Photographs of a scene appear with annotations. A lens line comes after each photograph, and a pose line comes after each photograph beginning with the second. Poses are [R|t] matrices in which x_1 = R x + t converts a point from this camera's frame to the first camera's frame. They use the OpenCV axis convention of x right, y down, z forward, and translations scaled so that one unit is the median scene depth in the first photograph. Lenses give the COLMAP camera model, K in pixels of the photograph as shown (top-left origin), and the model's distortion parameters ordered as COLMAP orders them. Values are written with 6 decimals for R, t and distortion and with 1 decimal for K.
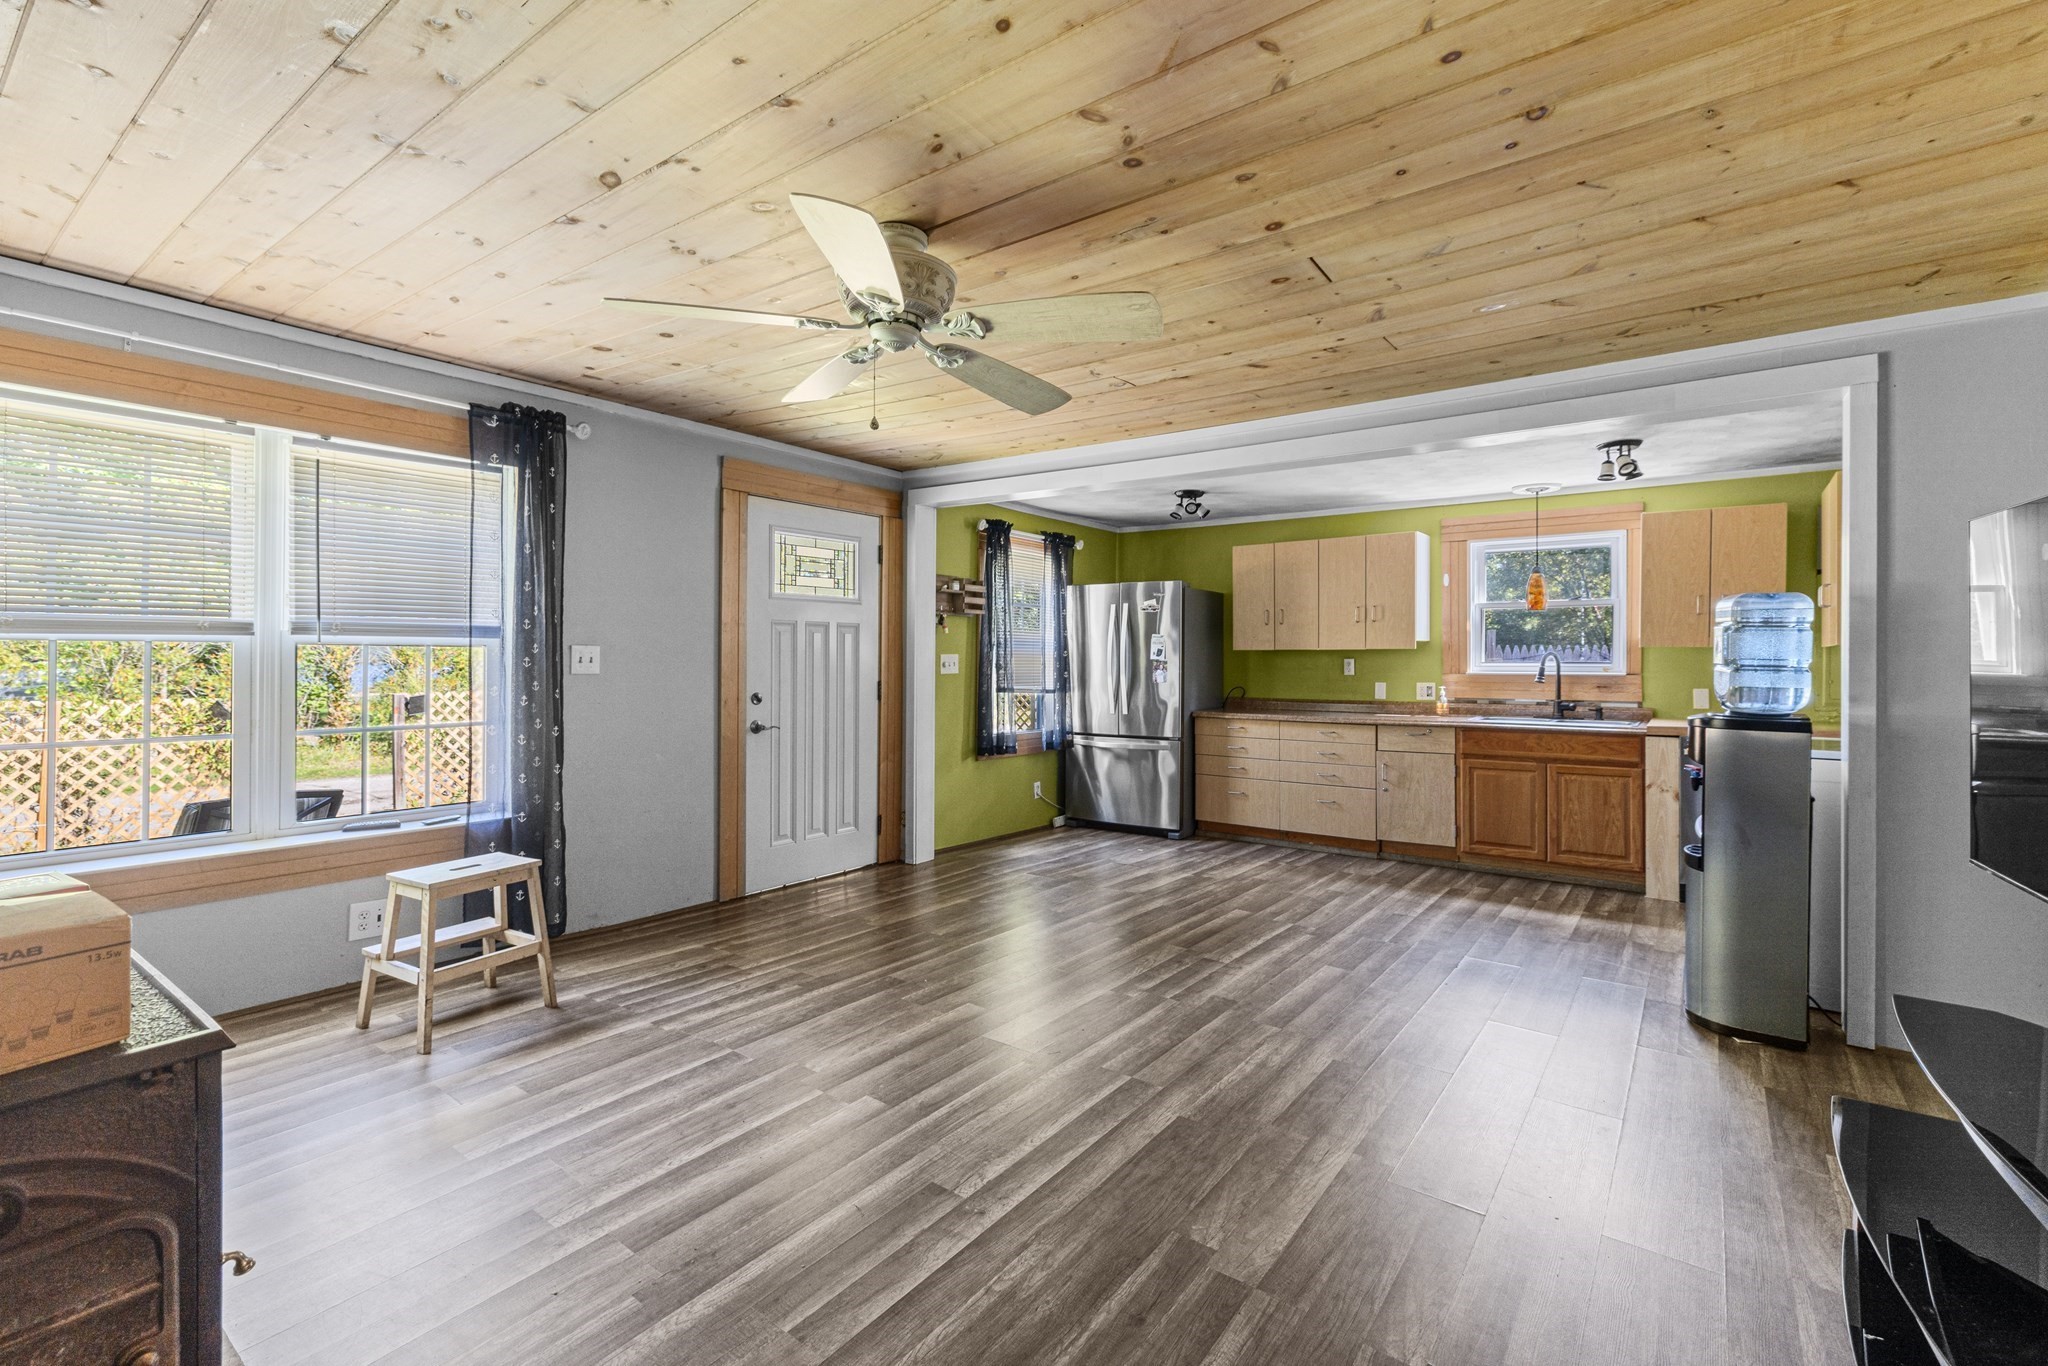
lens RADIAL K [[909.8, 0, 1033.6], [0, 909.8, 658.8], [0, 0, 1]] dist [0.004225, -0.000316]
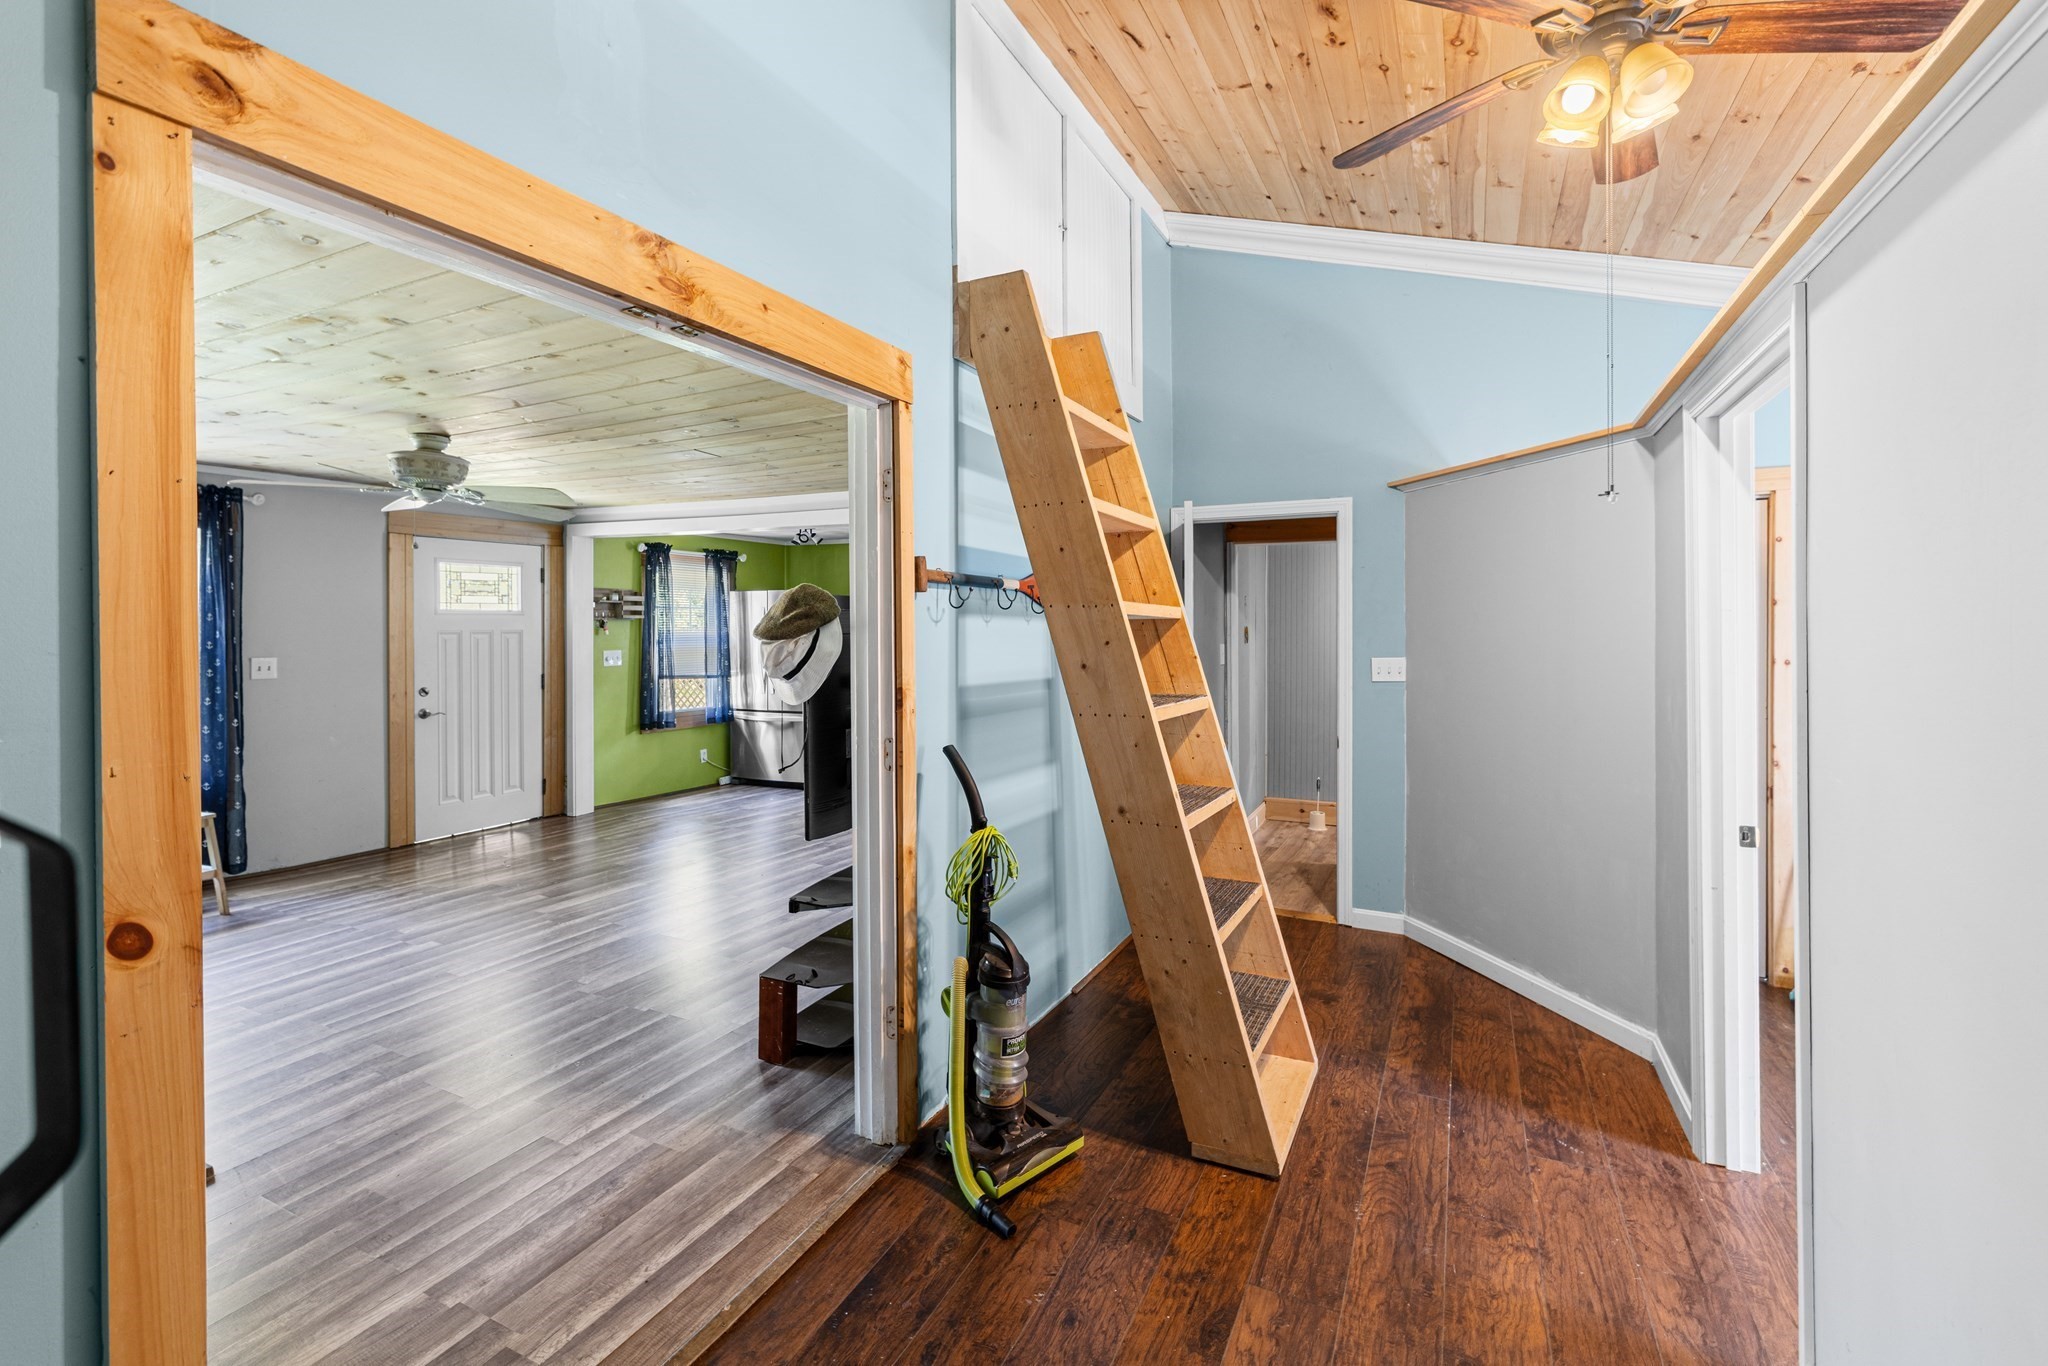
lens RADIAL K [[909.8, 0, 1036.6], [0, 909.8, 628.1], [0, 0, 1]] dist [0.004225, -0.000316]
pose [[0.983688, -0.008002, 0.179705, 0.279229], [0.007140, 0.999960, 0.005442, -0.041744], [-0.179741, -0.004070, 0.983706, -0.380051]]
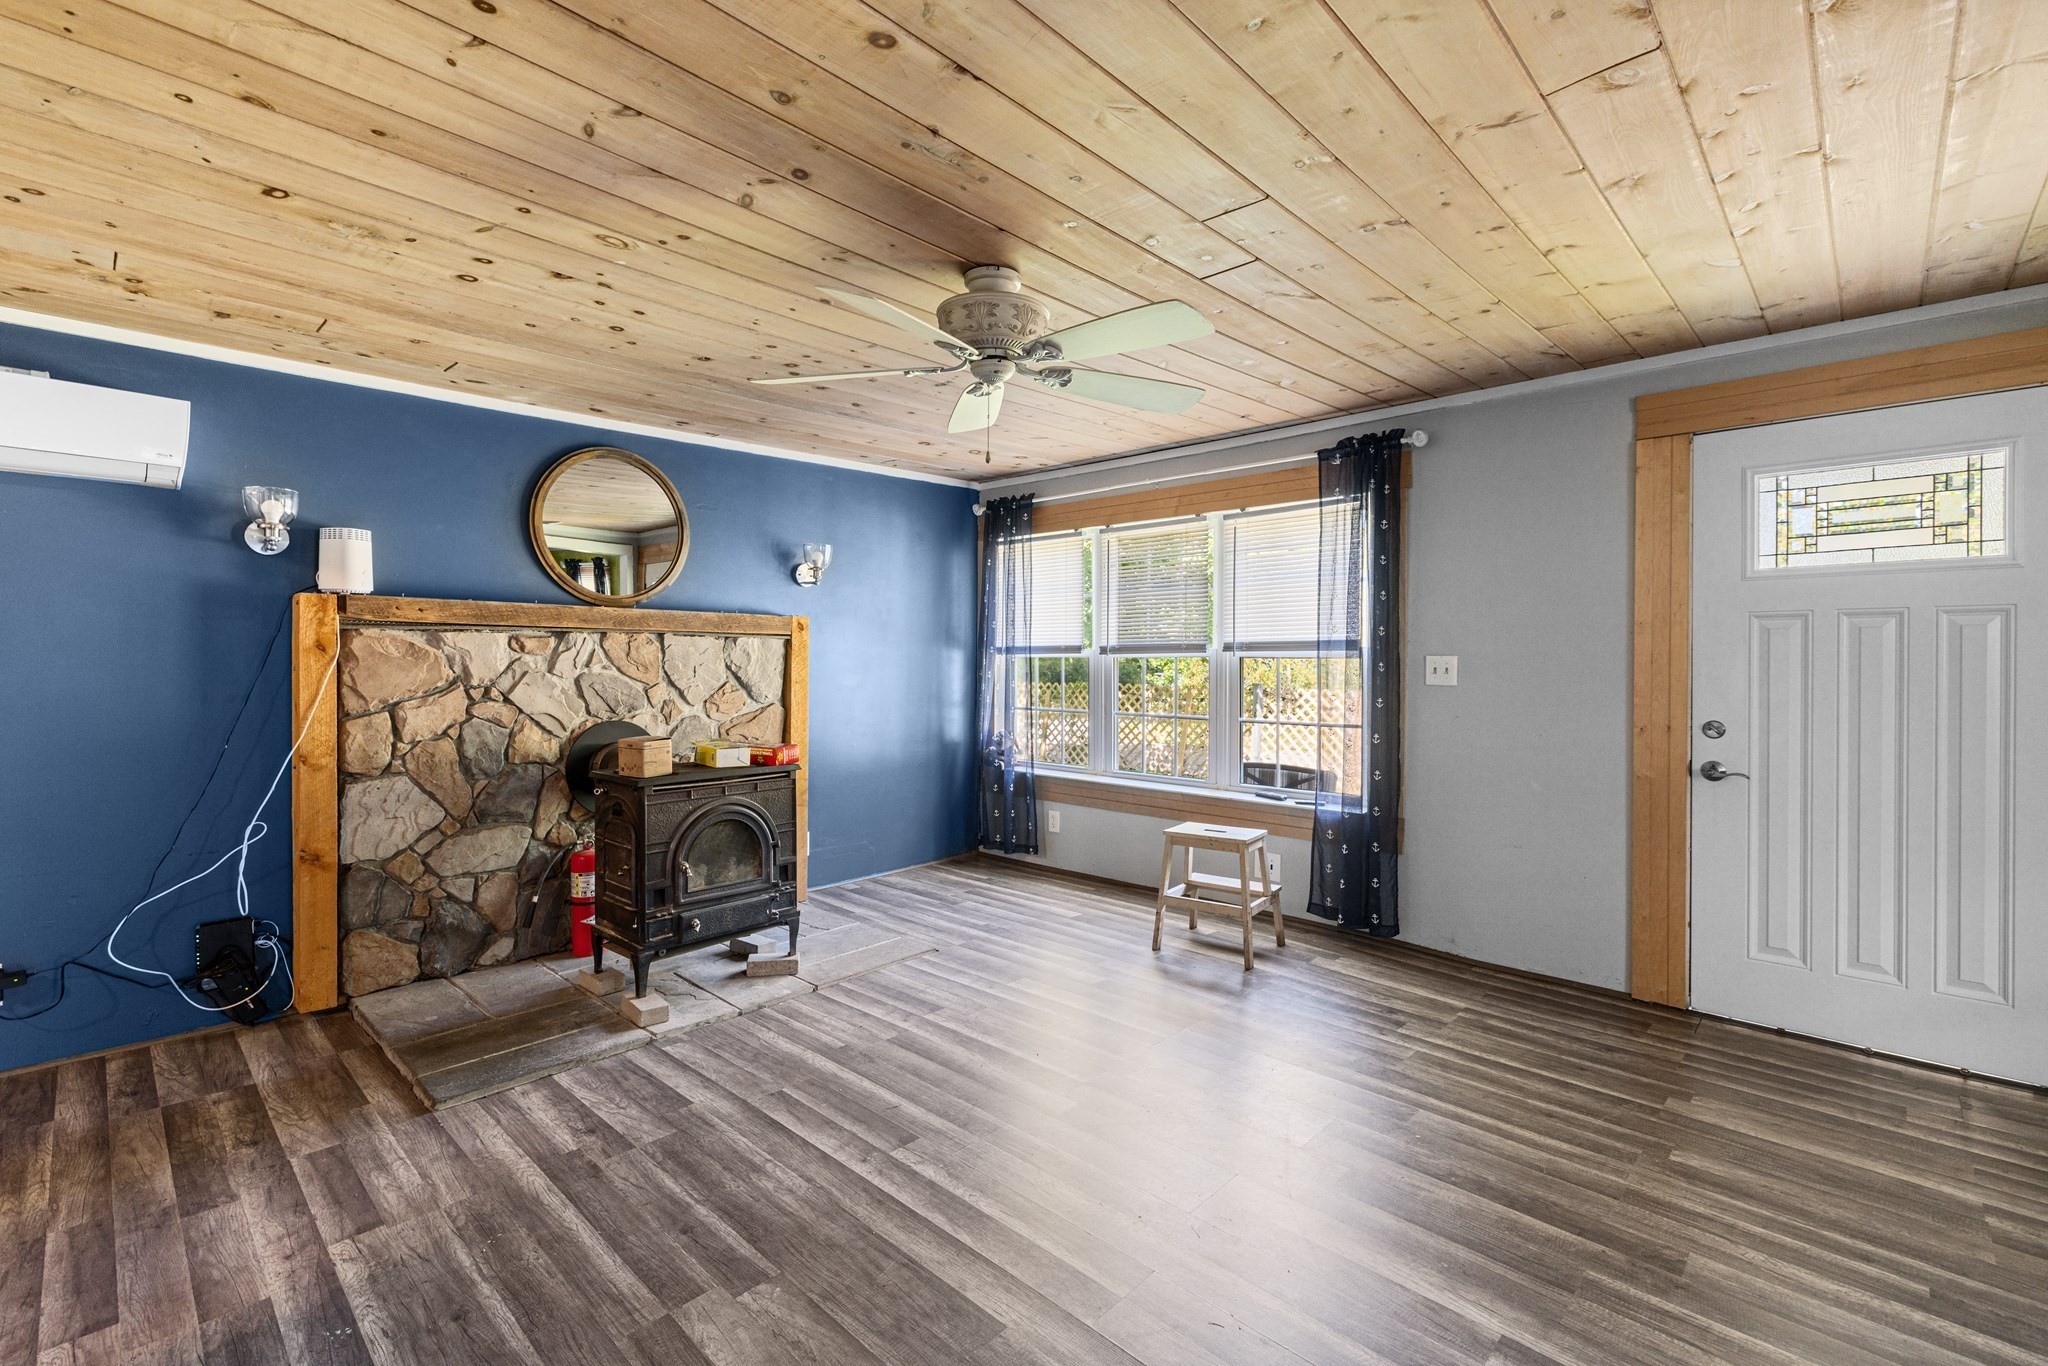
lens RADIAL K [[909.8, 0, 1001.0], [0, 909.8, 659.8], [0, 0, 1]] dist [0.004225, -0.000316]
pose [[-0.139067, -0.006238, -0.990263, 0.381365], [-0.003292, 0.999978, -0.005837, -0.002172], [0.990277, 0.002448, -0.139085, 0.485131]]
